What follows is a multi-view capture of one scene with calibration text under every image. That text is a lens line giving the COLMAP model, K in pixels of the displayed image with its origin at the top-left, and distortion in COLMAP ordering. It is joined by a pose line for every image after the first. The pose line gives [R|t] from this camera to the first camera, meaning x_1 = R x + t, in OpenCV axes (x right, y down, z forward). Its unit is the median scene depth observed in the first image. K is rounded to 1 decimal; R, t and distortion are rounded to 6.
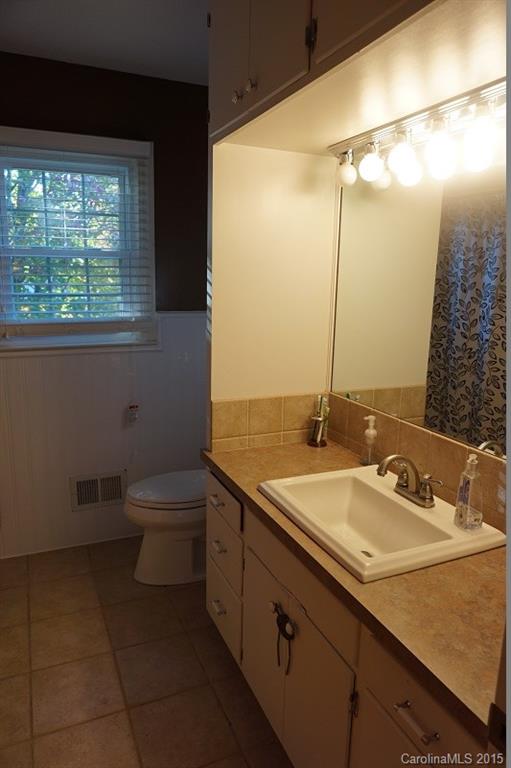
lens RADIAL K [[519.4, 0, 255.5], [0, 519.4, 384.0], [0, 0, 1]] dist [-0.050338, 0.042737]
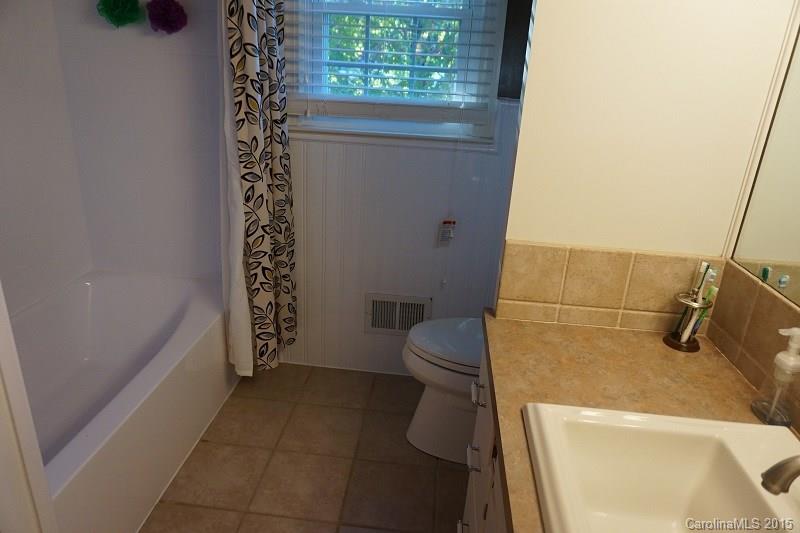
lens RADIAL K [[541.1, 0, 400.0], [0, 541.1, 266.5], [0, 0, 1]] dist [-0.050338, 0.042737]
pose [[0.874129, 0.202064, -0.441666, 0.090934], [-0.136651, 0.974935, 0.175582, -0.030810], [0.466075, -0.093127, 0.879831, 0.334786]]
